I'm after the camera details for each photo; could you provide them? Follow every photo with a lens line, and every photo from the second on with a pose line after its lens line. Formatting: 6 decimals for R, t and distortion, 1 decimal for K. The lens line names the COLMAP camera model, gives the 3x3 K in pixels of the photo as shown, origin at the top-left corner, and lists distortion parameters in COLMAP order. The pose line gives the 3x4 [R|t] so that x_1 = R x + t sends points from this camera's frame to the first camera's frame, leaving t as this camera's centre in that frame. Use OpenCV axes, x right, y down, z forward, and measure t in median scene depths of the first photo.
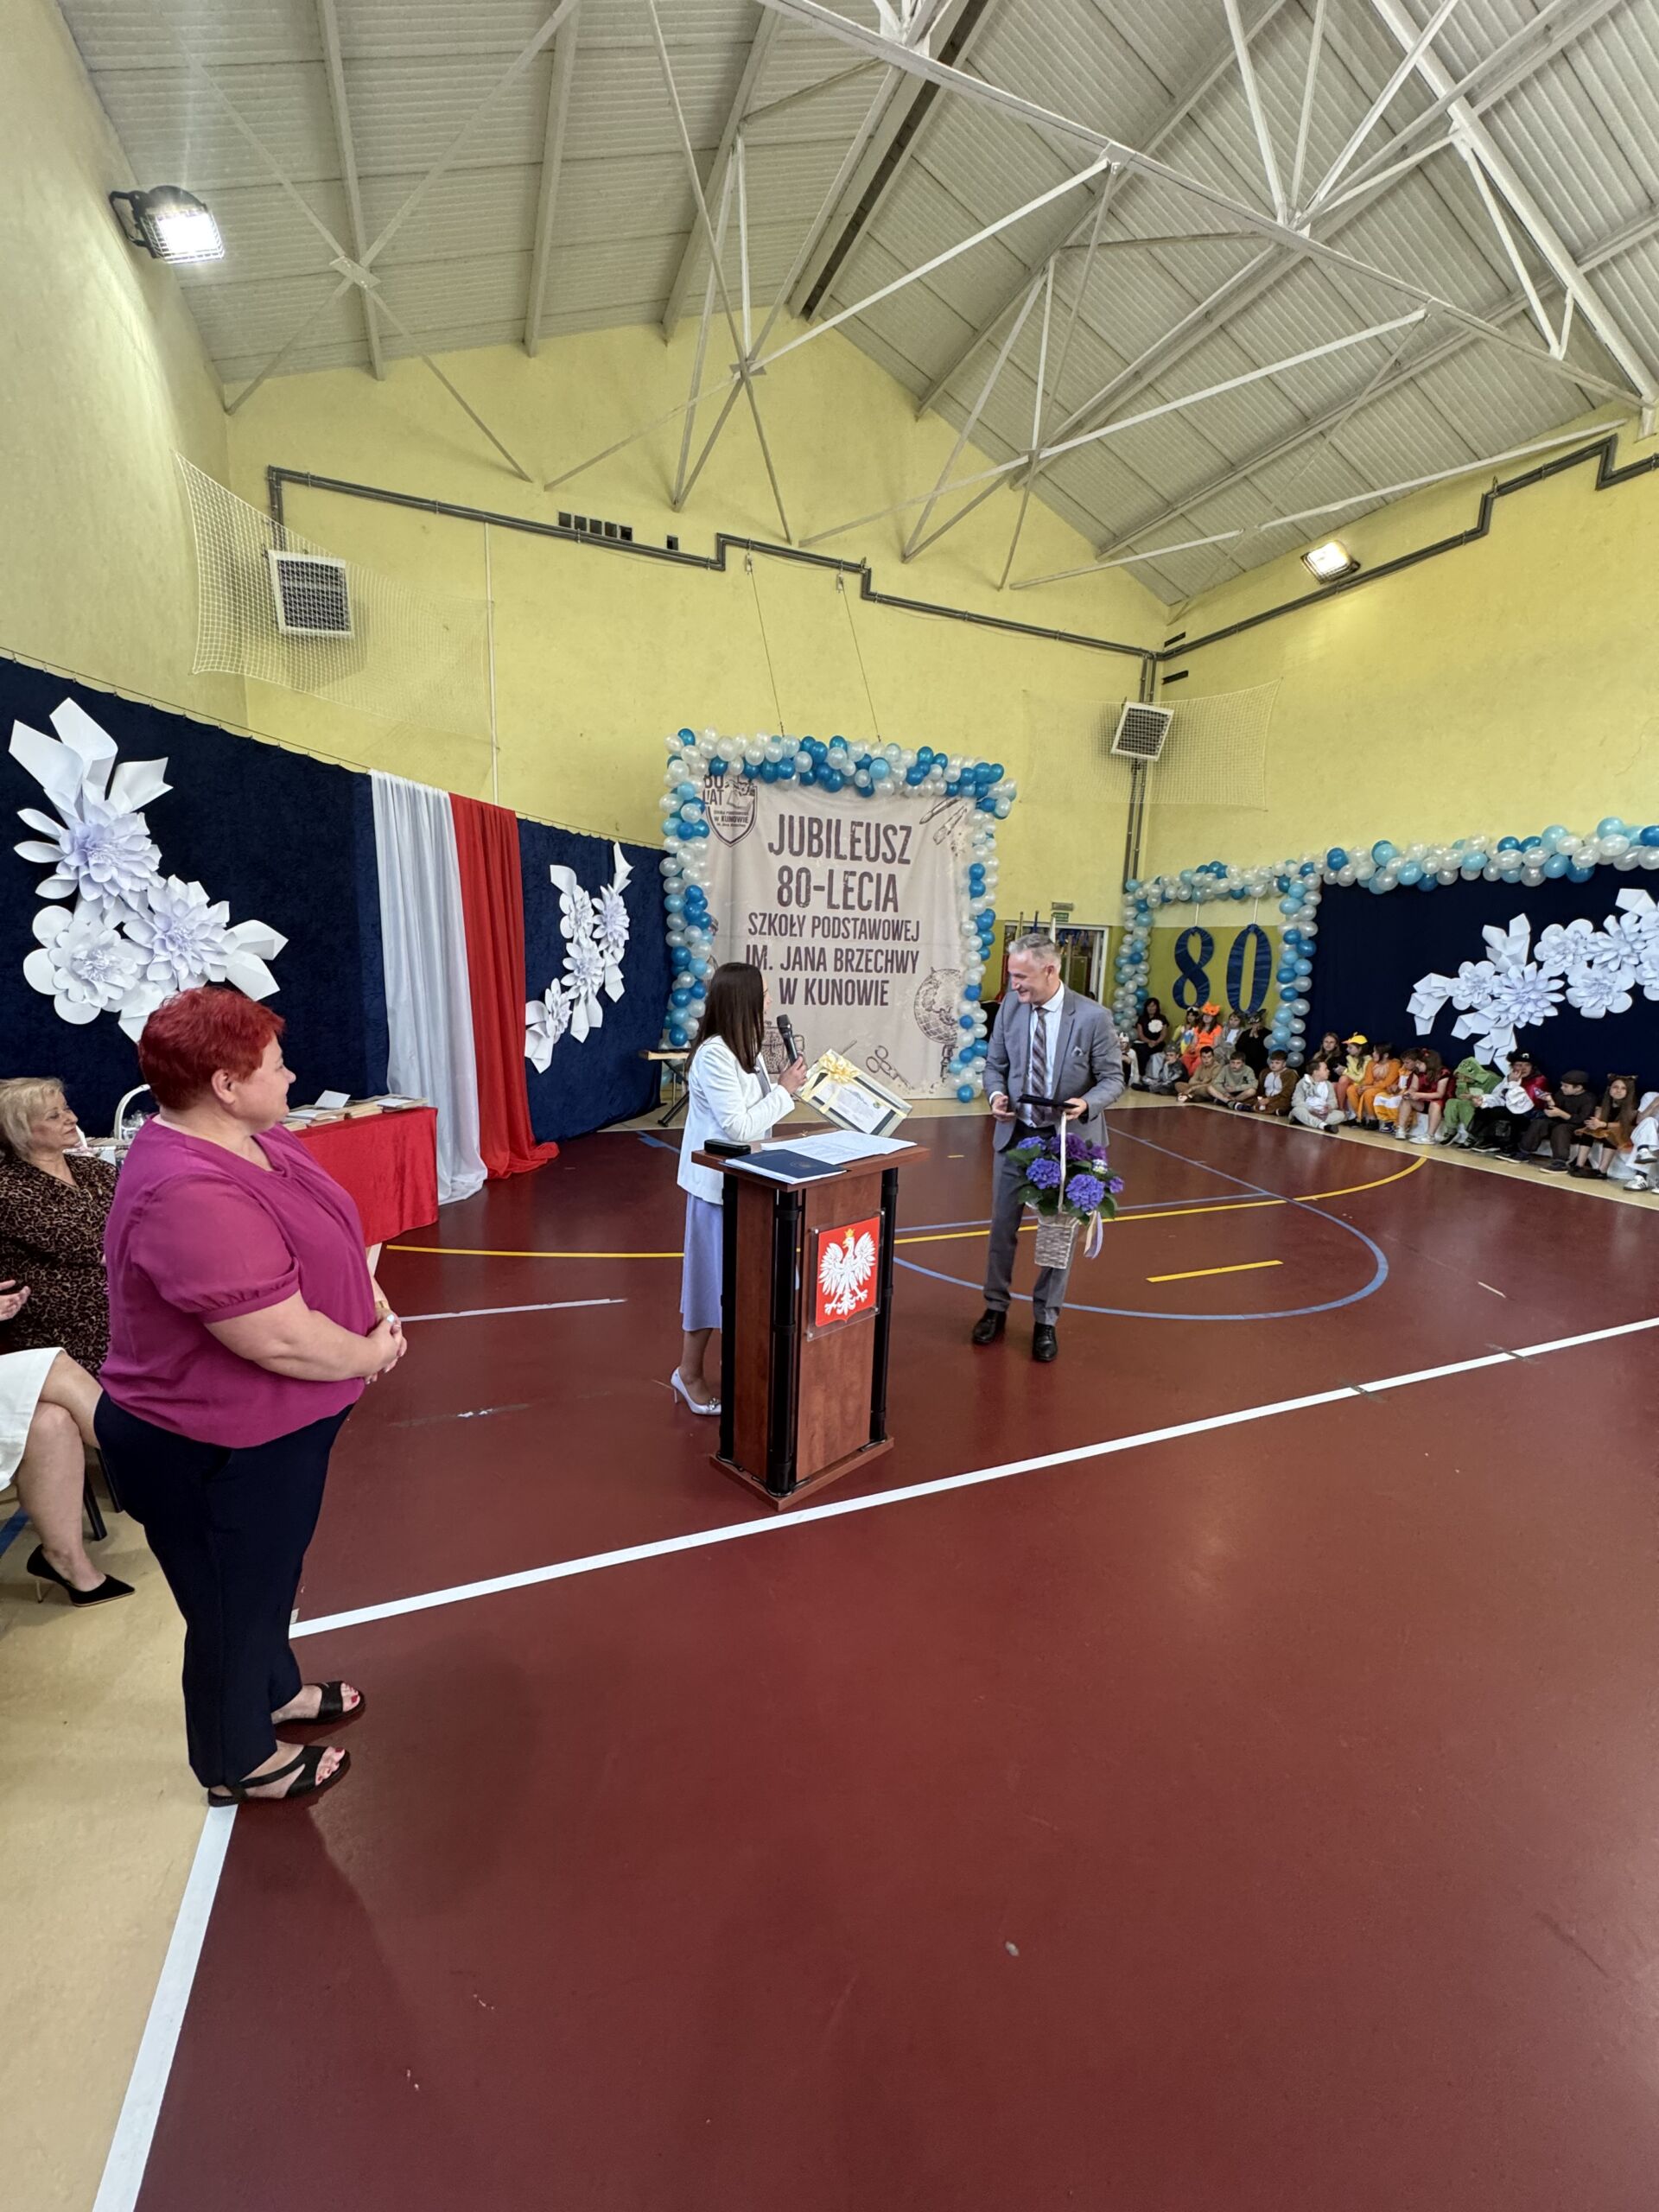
lens RADIAL K [[881.6, 0, 828.1], [0, 881.6, 1105.5], [0, 0, 1]] dist [-0.000973, -0.000549]
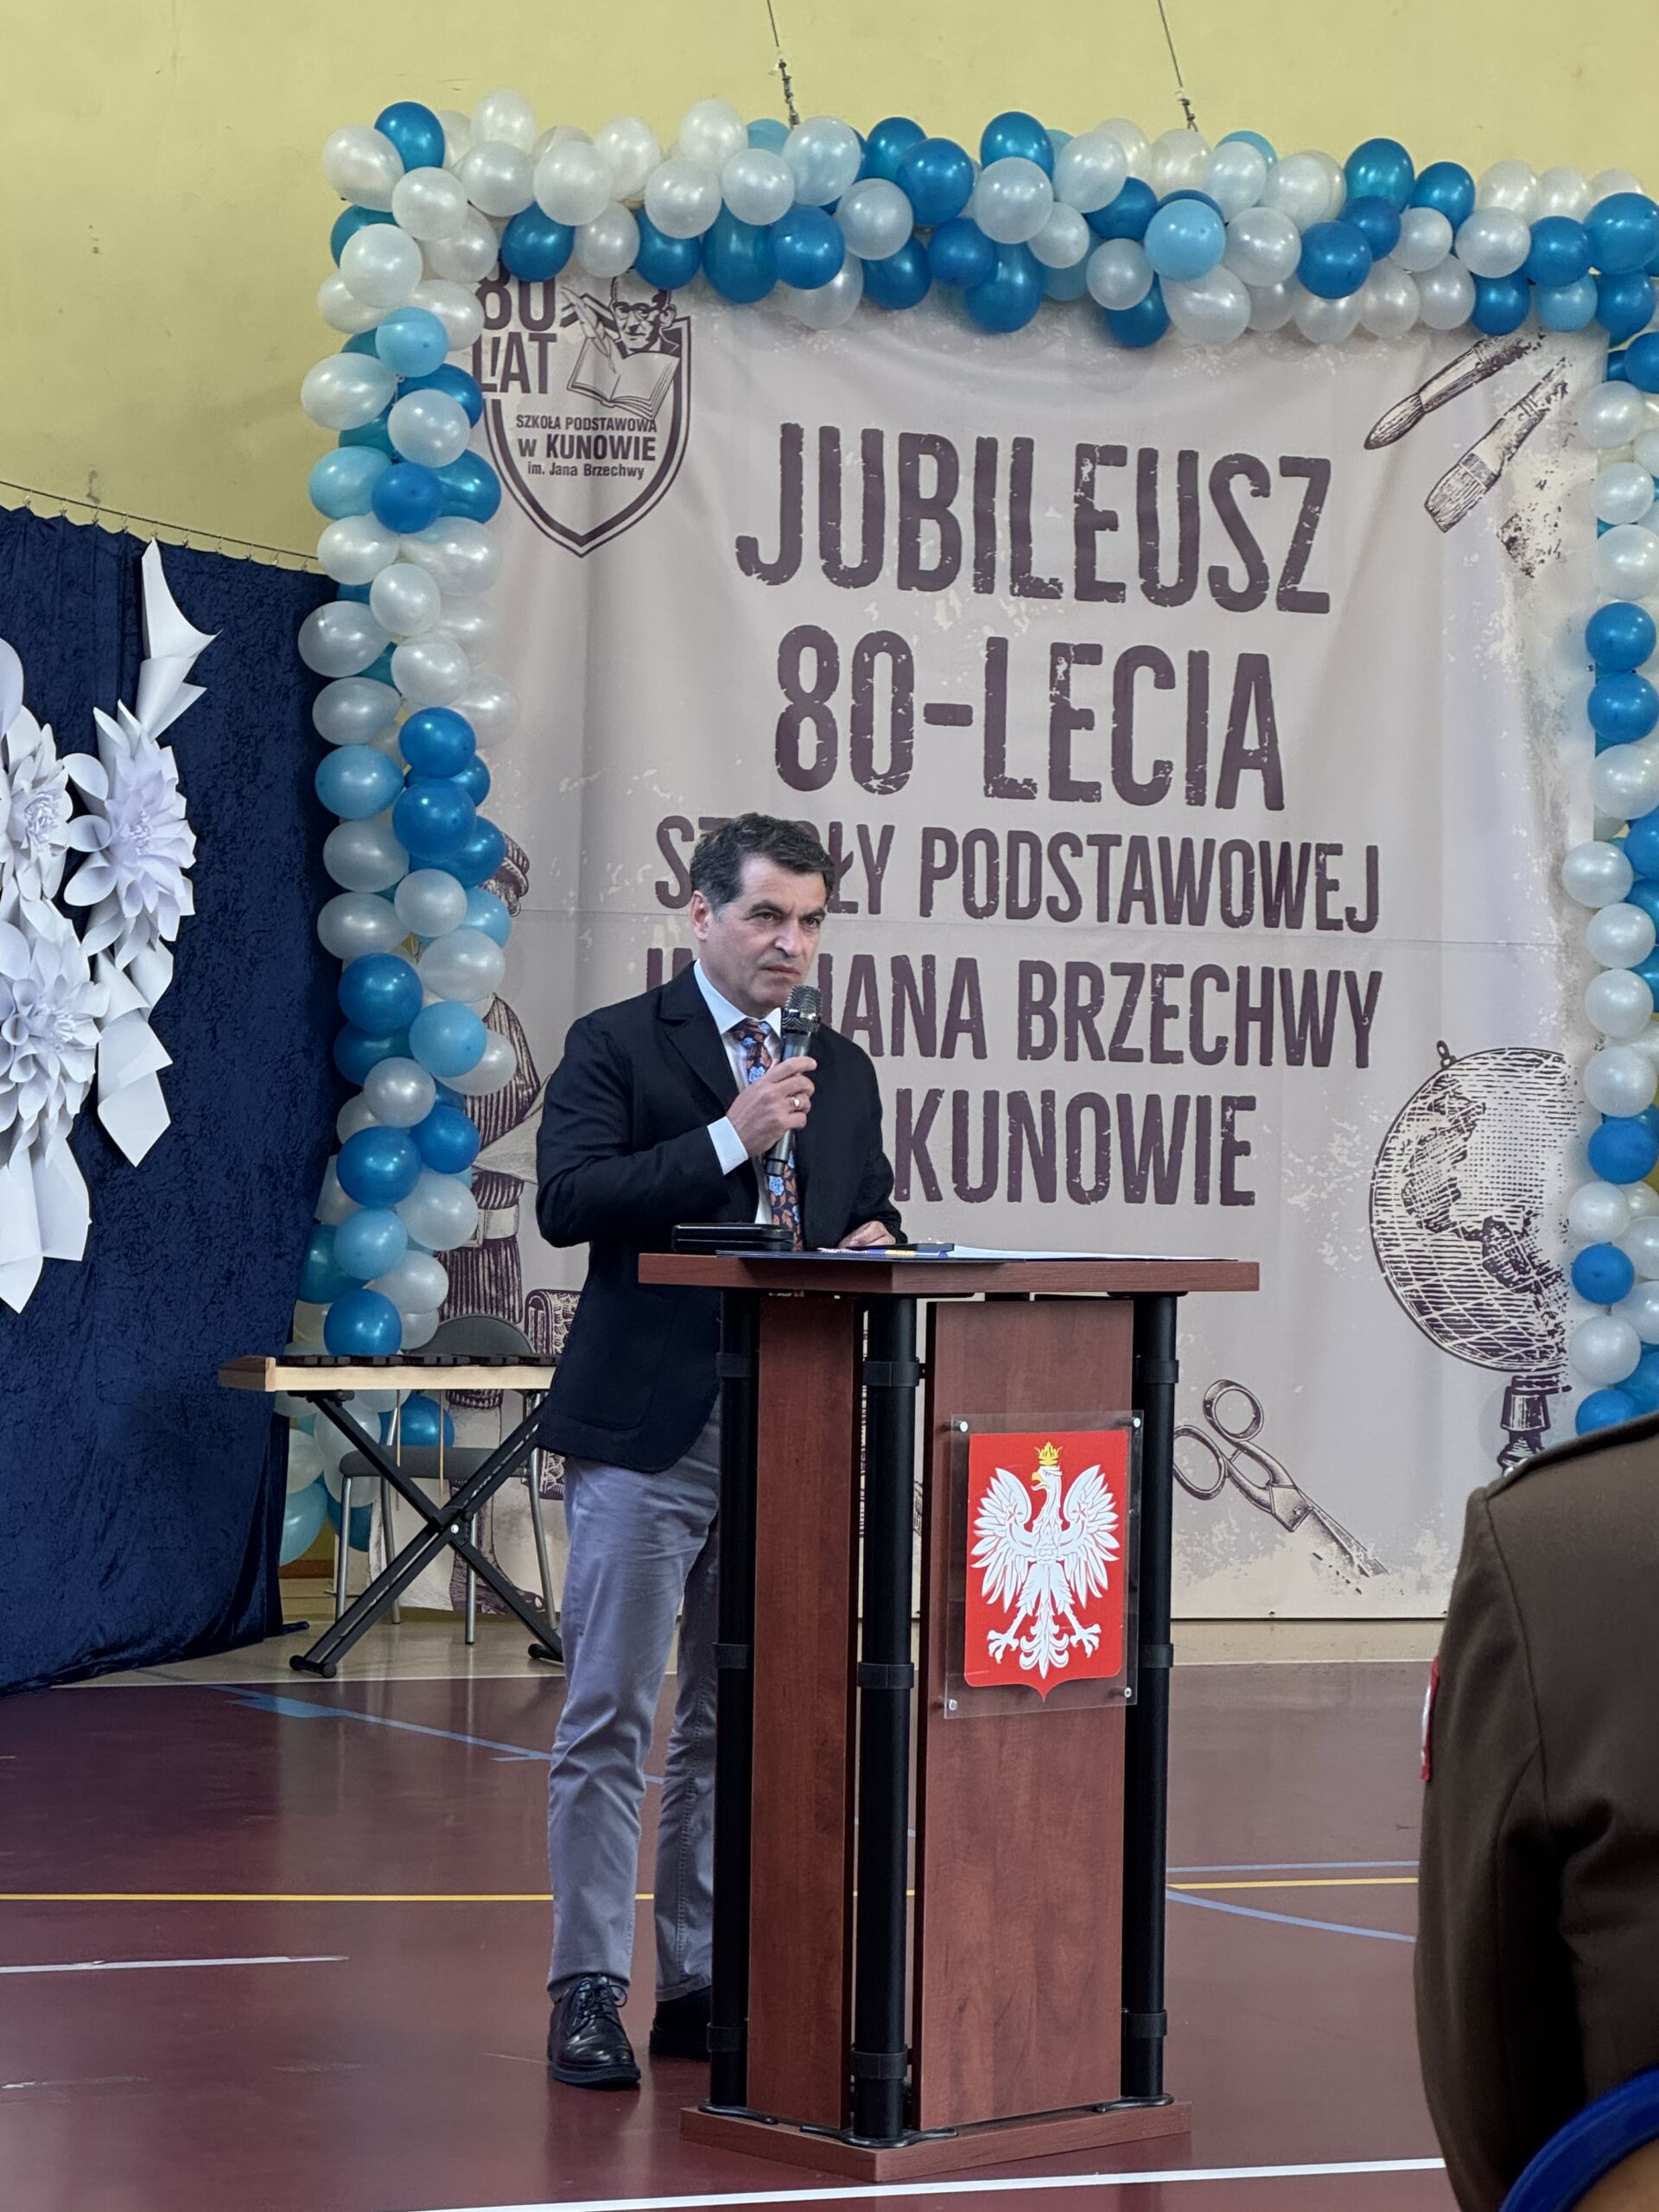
lens RADIAL K [[5213.8, 0, 825.3], [0, 5213.8, 1079.1], [0, 0, 1]] dist [-0.463875, 12.641021]
pose [[0.999280, -0.018270, -0.033245, 0.001537], [0.011557, 0.981347, -0.191900, 0.122429], [0.036131, 0.191377, 0.980851, -0.371496]]
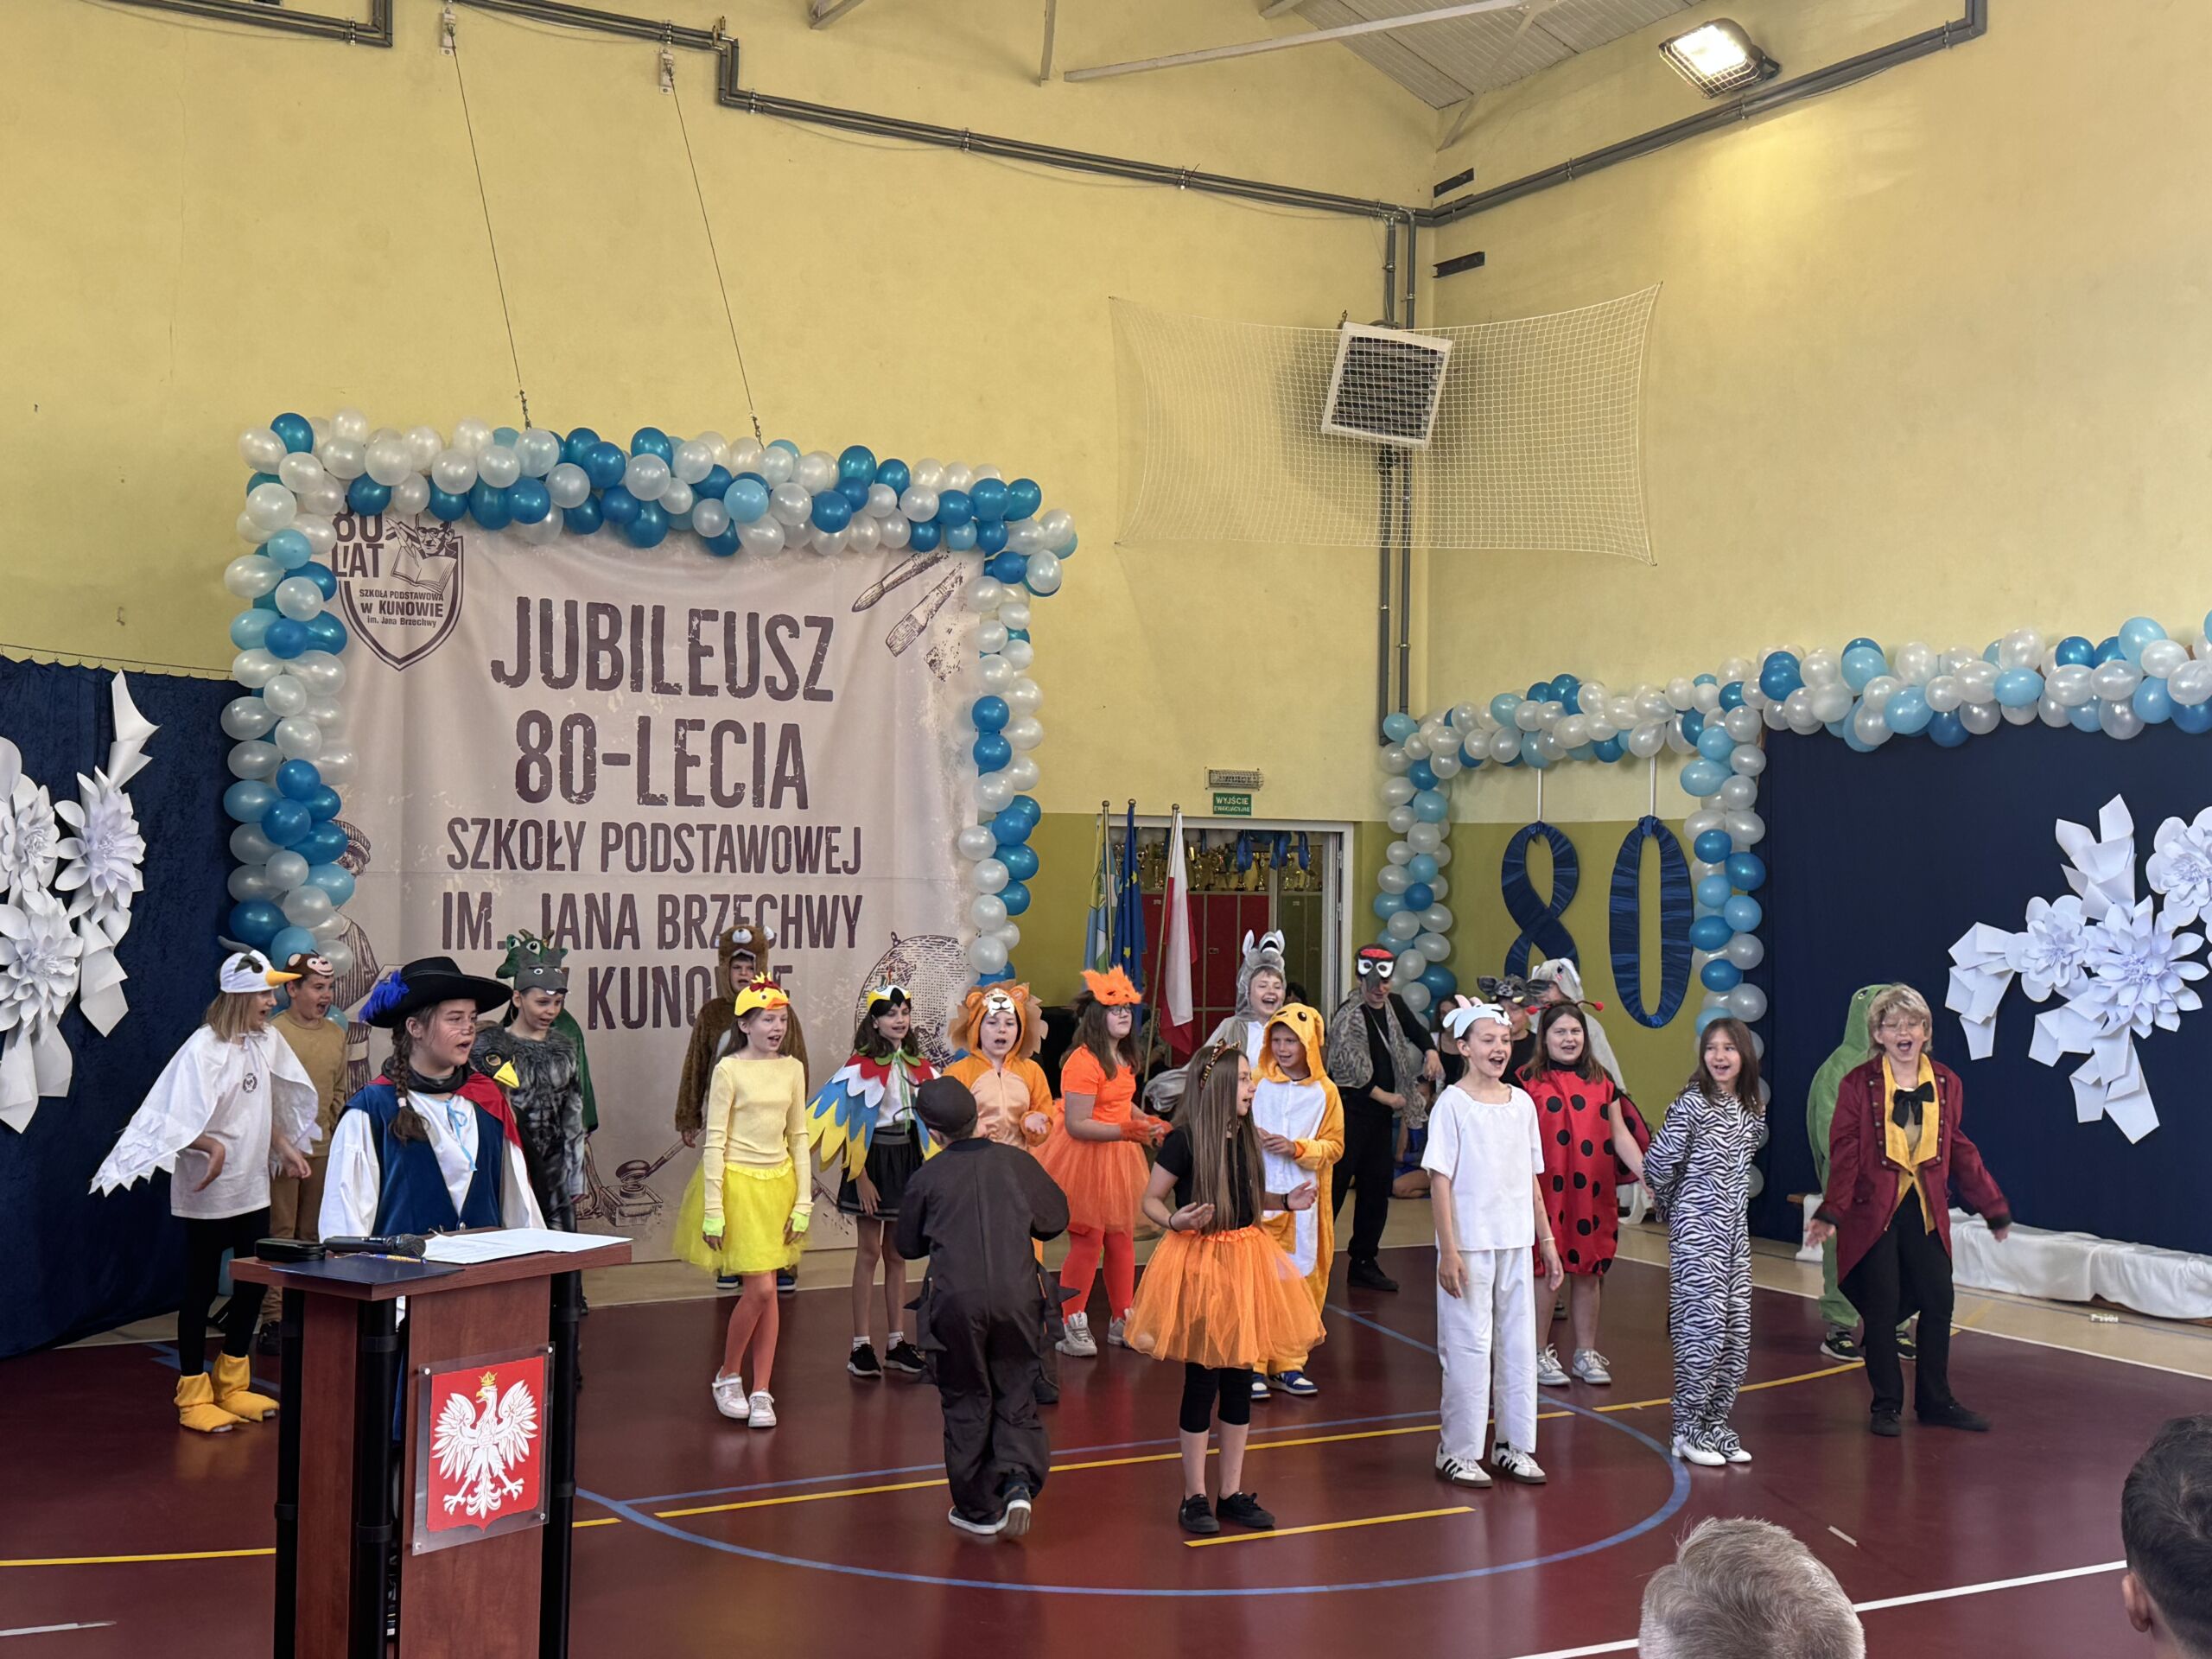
lens RADIAL K [[2632.3, 0, 1113.9], [0, 2632.3, 836.8], [0, 0, 1]] dist [0.194468, -0.345997]
pose [[0.991978, -0.018716, 0.125017, 0.069359], [0.041502, 0.982378, -0.182238, 0.038070], [-0.119404, 0.185964, 0.975274, -0.292282]]
